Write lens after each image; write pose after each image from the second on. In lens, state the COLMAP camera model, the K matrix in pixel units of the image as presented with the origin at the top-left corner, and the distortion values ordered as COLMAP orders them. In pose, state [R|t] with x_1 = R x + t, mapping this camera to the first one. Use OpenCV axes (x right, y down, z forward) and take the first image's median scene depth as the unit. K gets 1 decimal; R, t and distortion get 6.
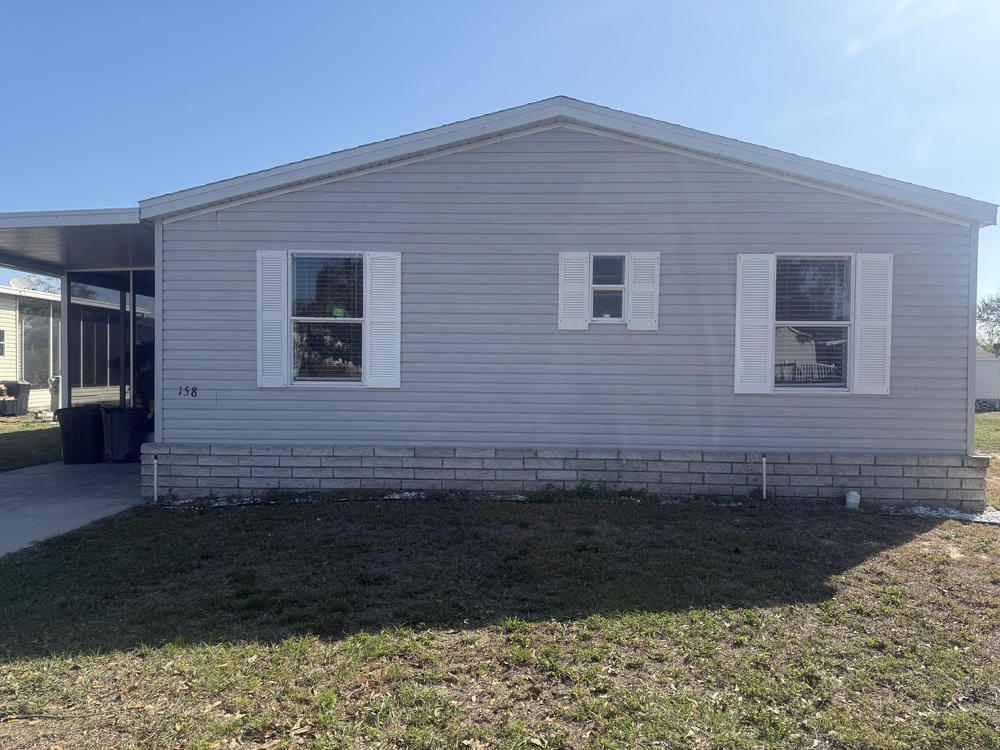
lens RADIAL K [[704.7, 0, 499.4], [0, 704.7, 374.1], [0, 0, 1]] dist [0.058504, -0.066465]
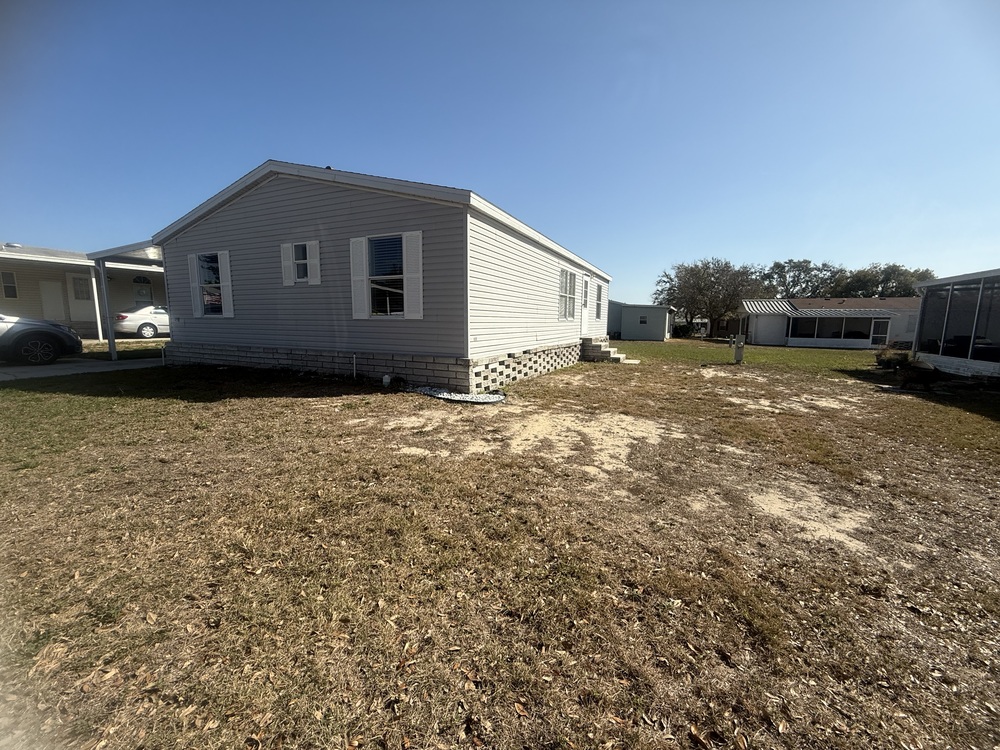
lens RADIAL K [[403.9, 0, 503.0], [0, 403.9, 371.0], [0, 0, 1]] dist [-0.001961, 0.000035]
pose [[0.920441, 0.045542, -0.388218, 1.073149], [-0.003278, 0.994054, 0.108842, 0.044864], [0.390867, -0.098910, 0.915117, 0.207279]]
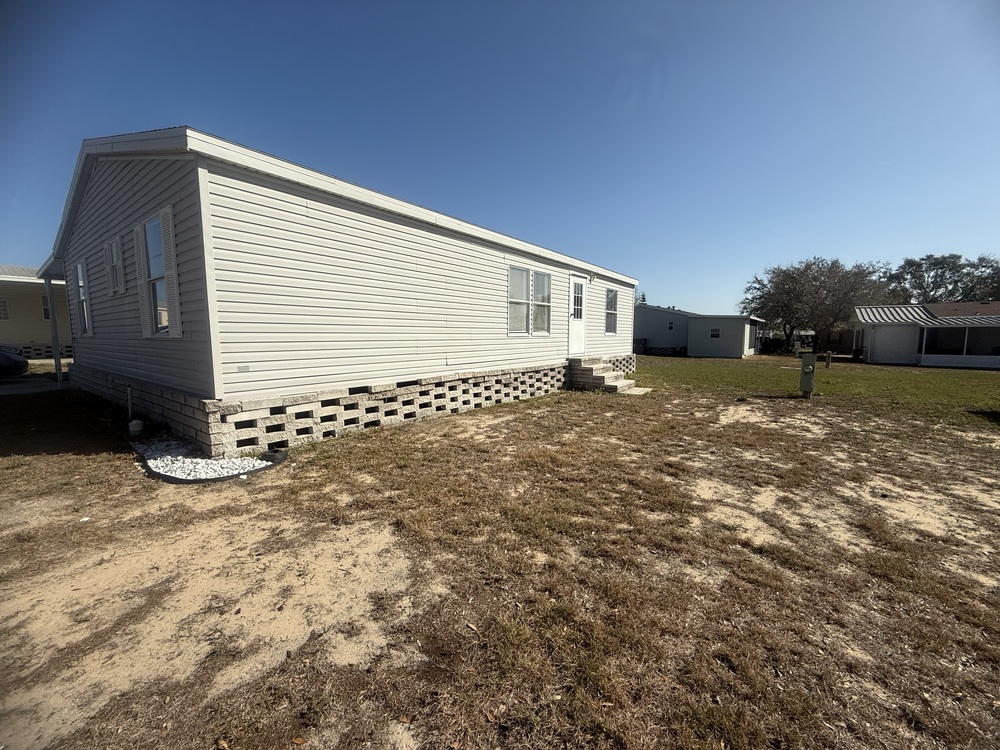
lens RADIAL K [[403.9, 0, 498.4], [0, 403.9, 373.4], [0, 0, 1]] dist [-0.001961, 0.000035]
pose [[0.817156, 0.042776, -0.574827, 1.294773], [0.003128, 0.996899, 0.078631, 0.034873], [0.576408, -0.066052, 0.814489, 0.783458]]
